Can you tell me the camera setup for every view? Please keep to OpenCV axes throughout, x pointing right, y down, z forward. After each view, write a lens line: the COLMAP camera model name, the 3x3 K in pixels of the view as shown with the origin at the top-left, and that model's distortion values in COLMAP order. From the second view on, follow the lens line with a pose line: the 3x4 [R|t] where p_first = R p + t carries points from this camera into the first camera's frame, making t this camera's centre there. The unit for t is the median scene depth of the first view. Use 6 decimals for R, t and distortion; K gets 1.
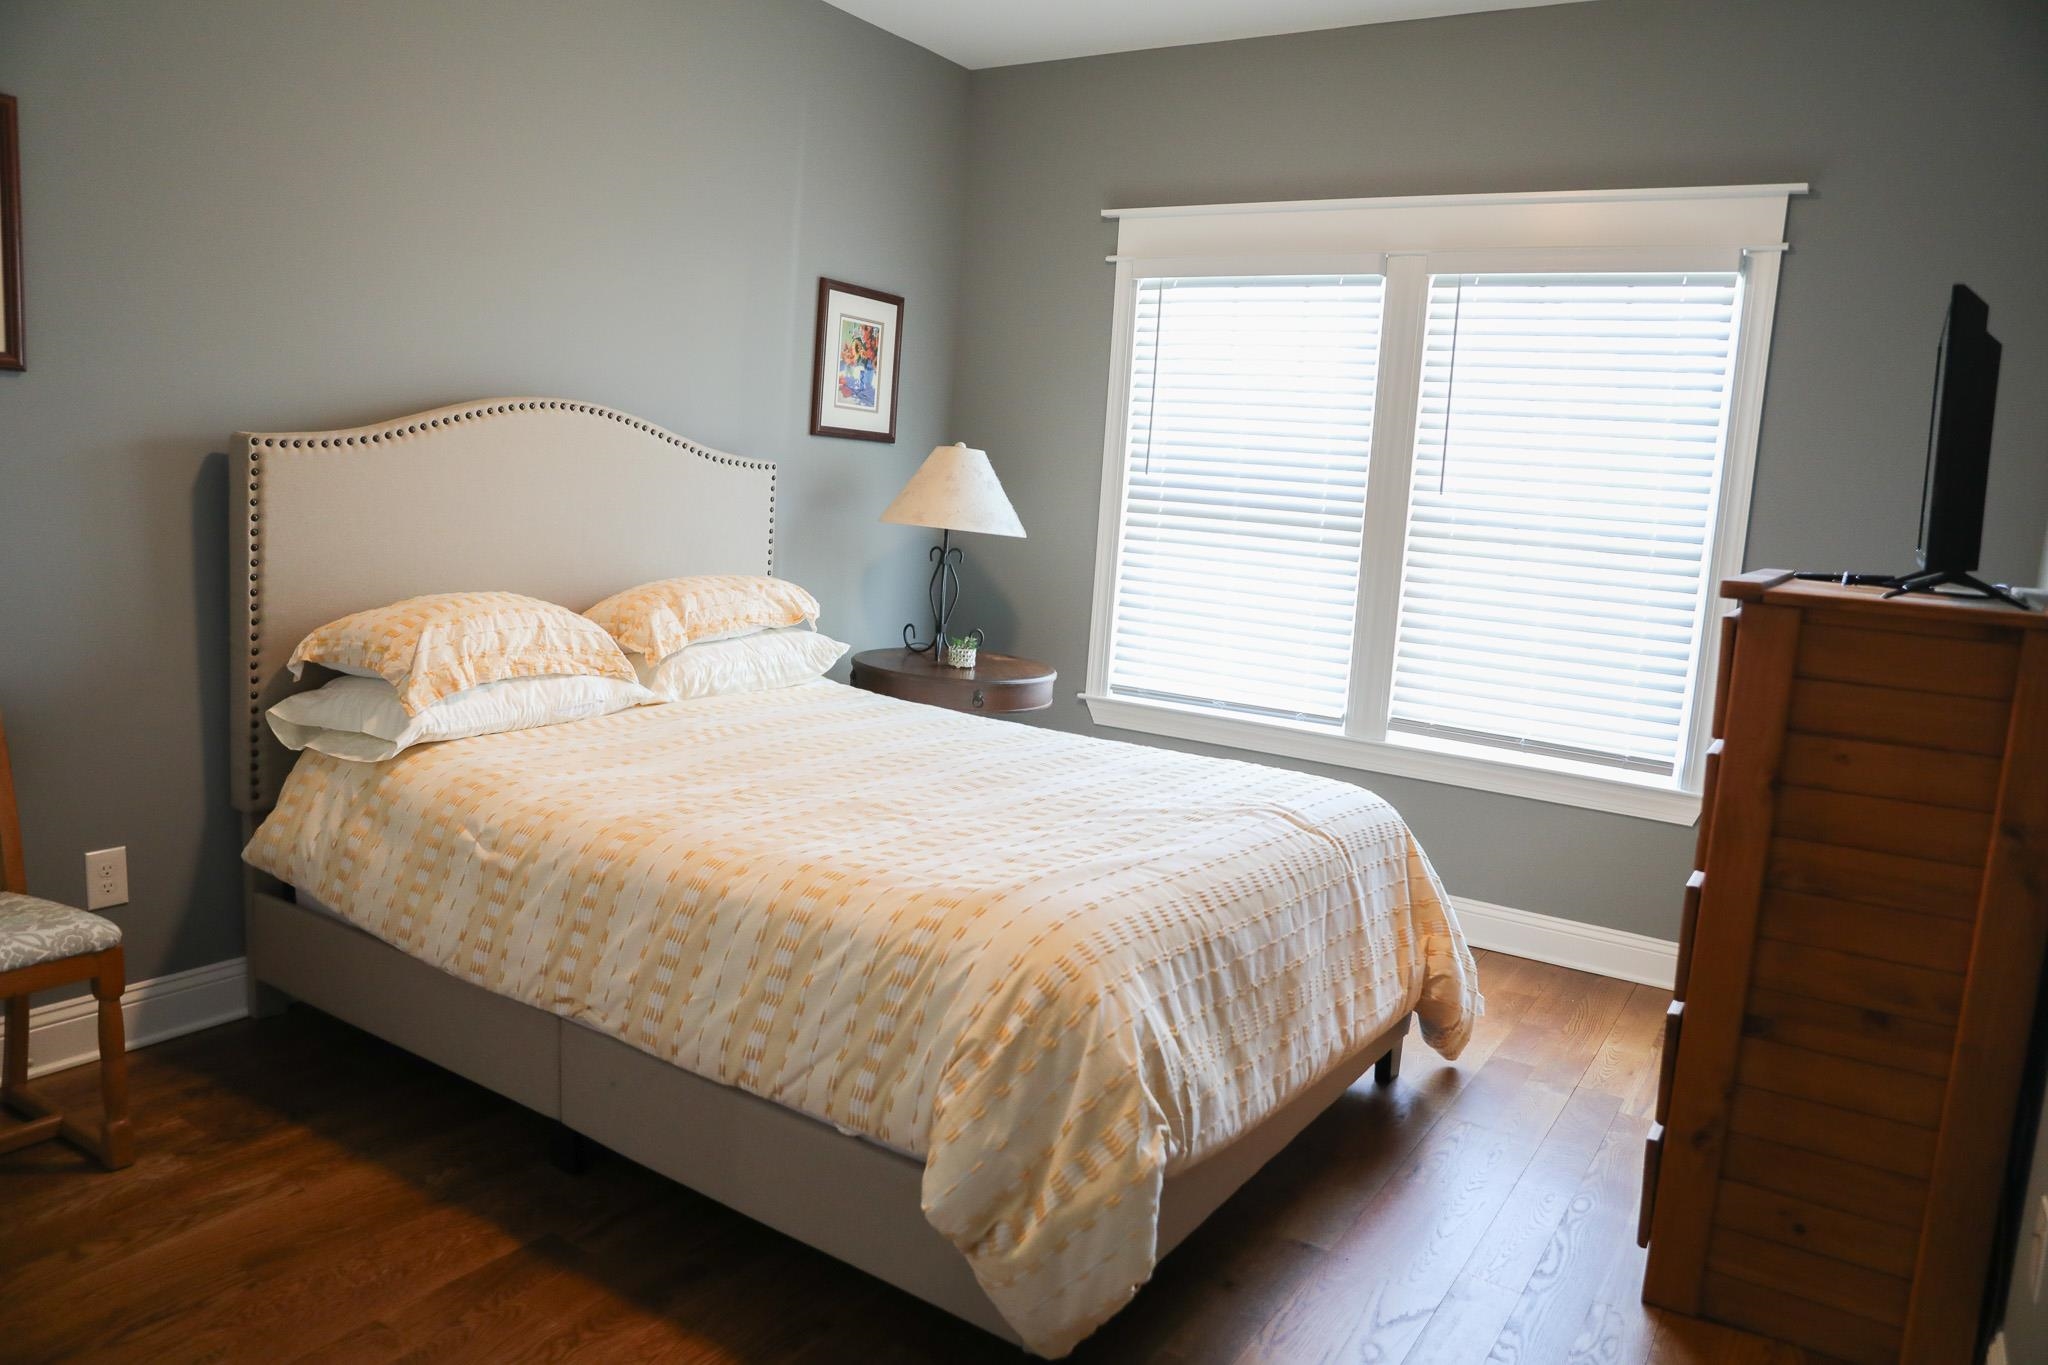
lens RADIAL K [[1403.7, 0, 1019.2], [0, 1403.7, 686.3], [0, 0, 1]] dist [-0.108435, 0.080165]
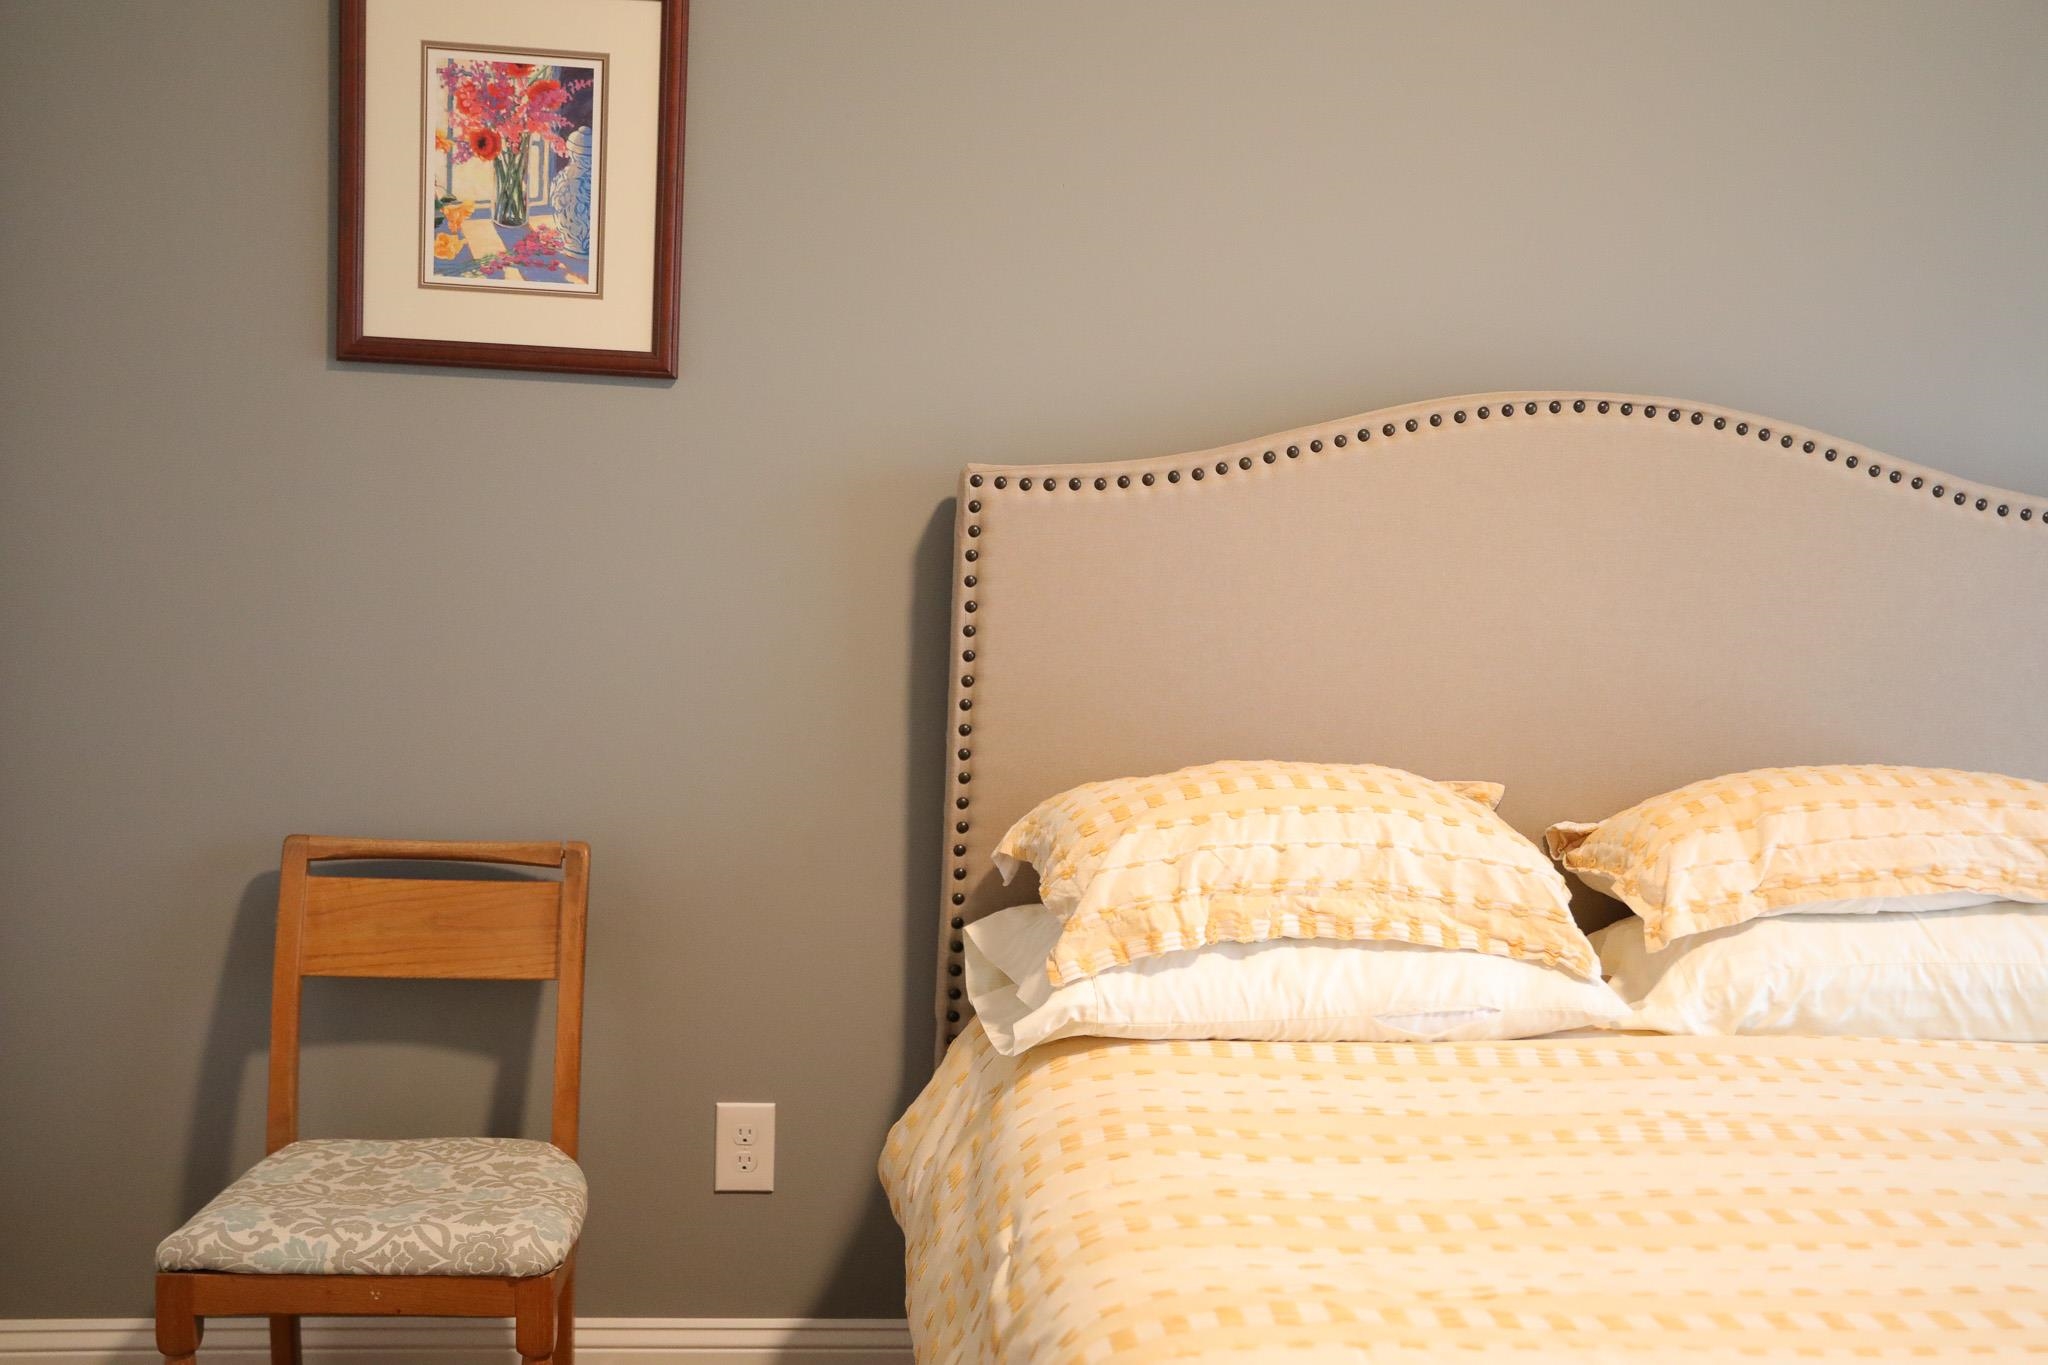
lens RADIAL K [[2266.6, 0, 1024.0], [0, 2266.6, 682.5], [0, 0, 1]] dist [0.007875, 0.013391]
pose [[0.618671, 0.071725, -0.782369, 0.232953], [-0.122218, 0.992487, -0.005659, -0.086288], [0.776085, 0.099120, 0.622789, 0.395600]]
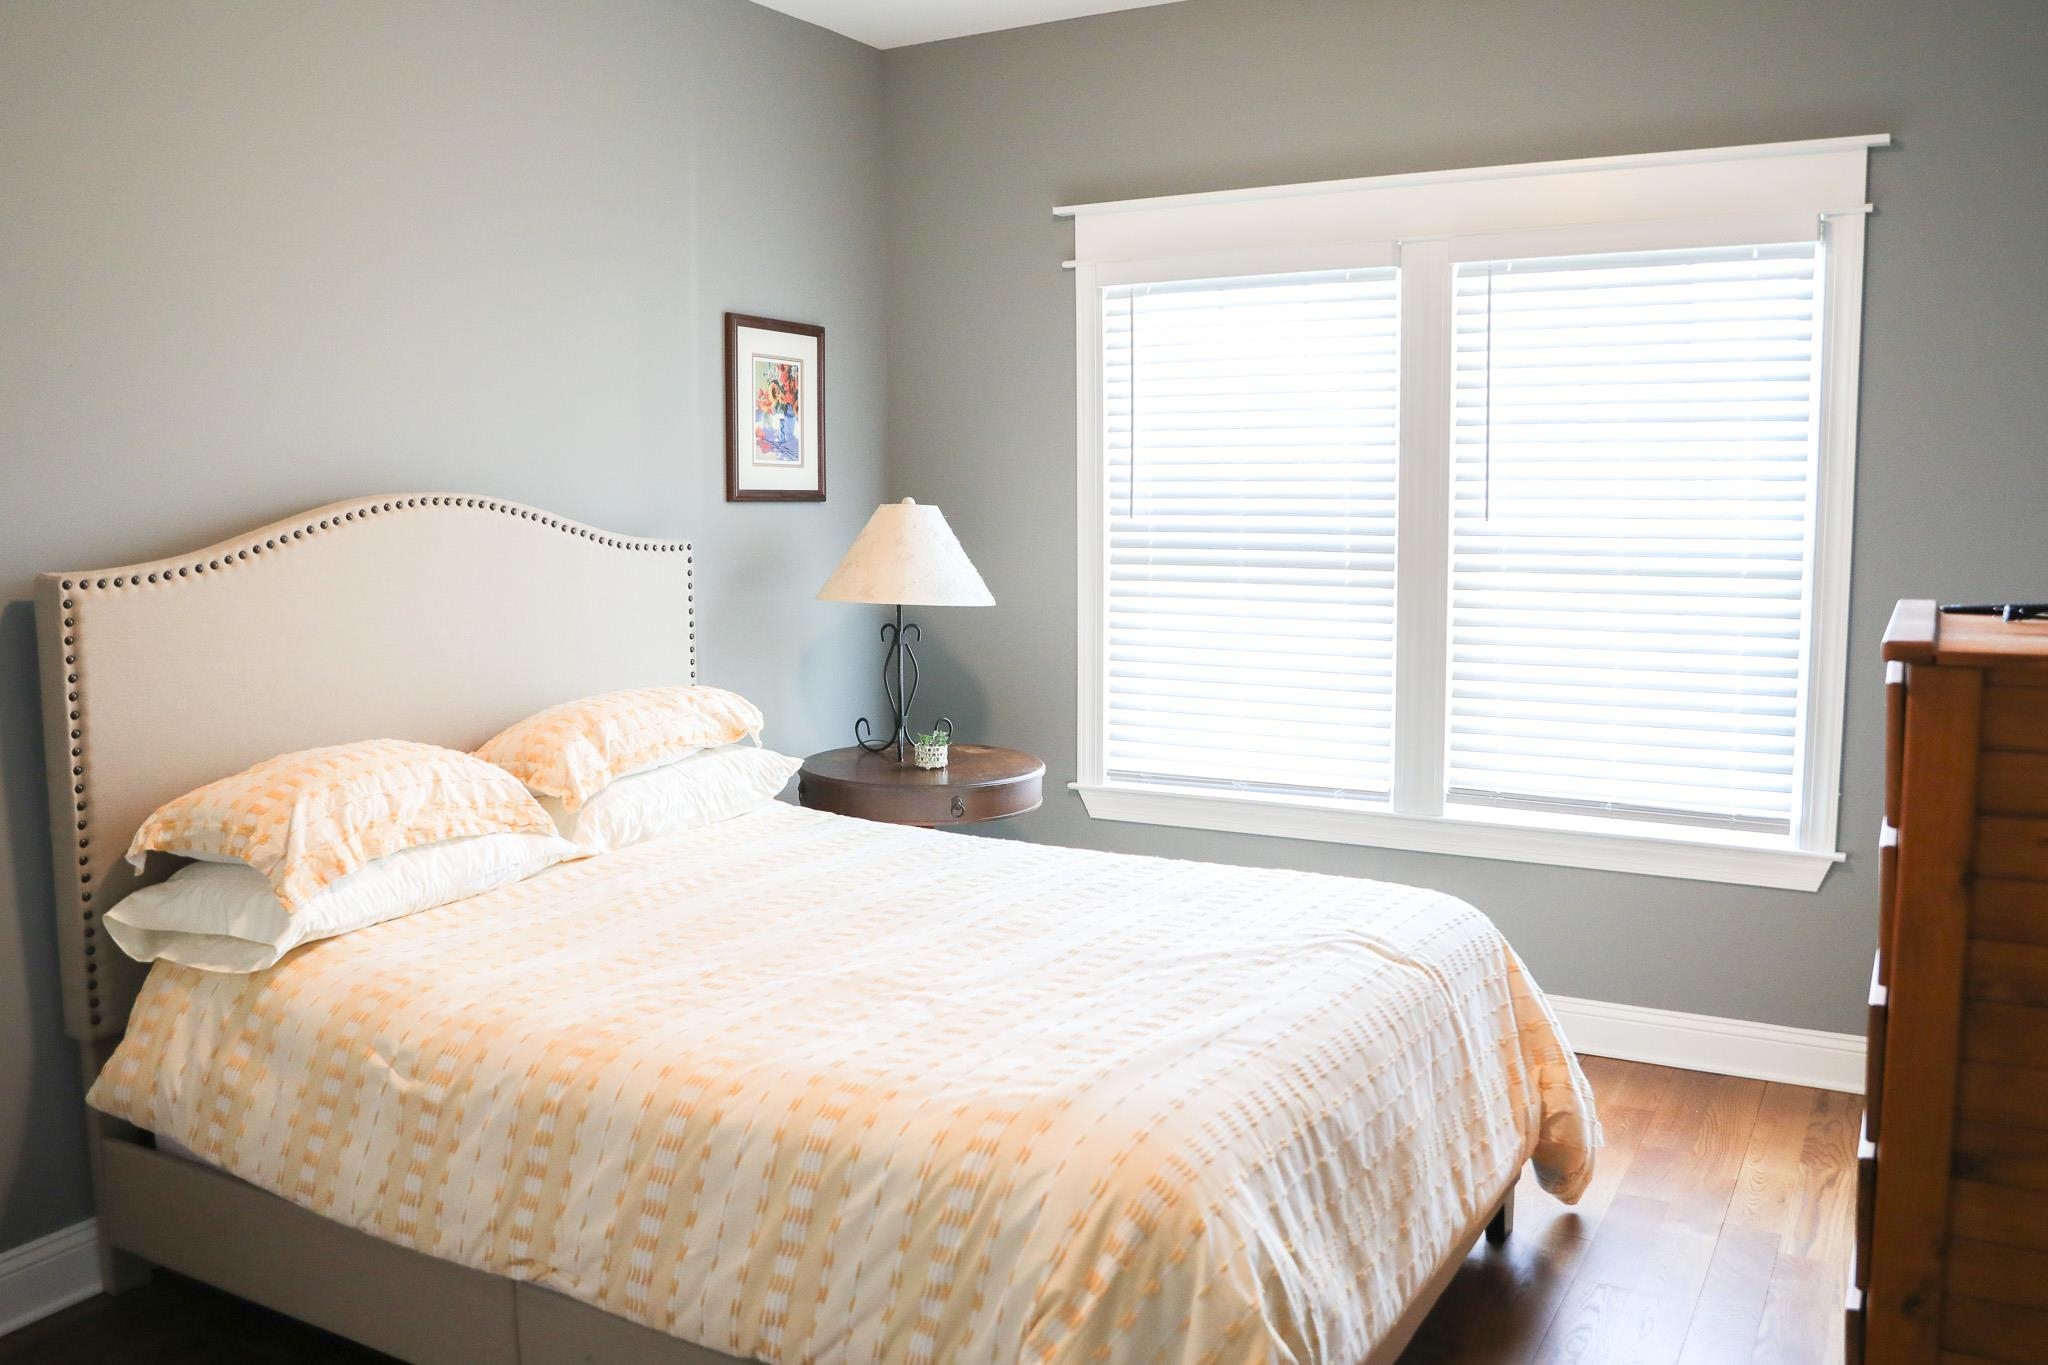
lens RADIAL K [[1655.8, 0, 1016.5], [0, 1655.8, 690.7], [0, 0, 1]] dist [-0.103636, 0.072289]
pose [[0.995921, -0.078344, 0.044751, -0.047291], [0.079409, 0.996588, -0.022516, -0.049882], [-0.042835, 0.025978, 0.998744, 0.026188]]
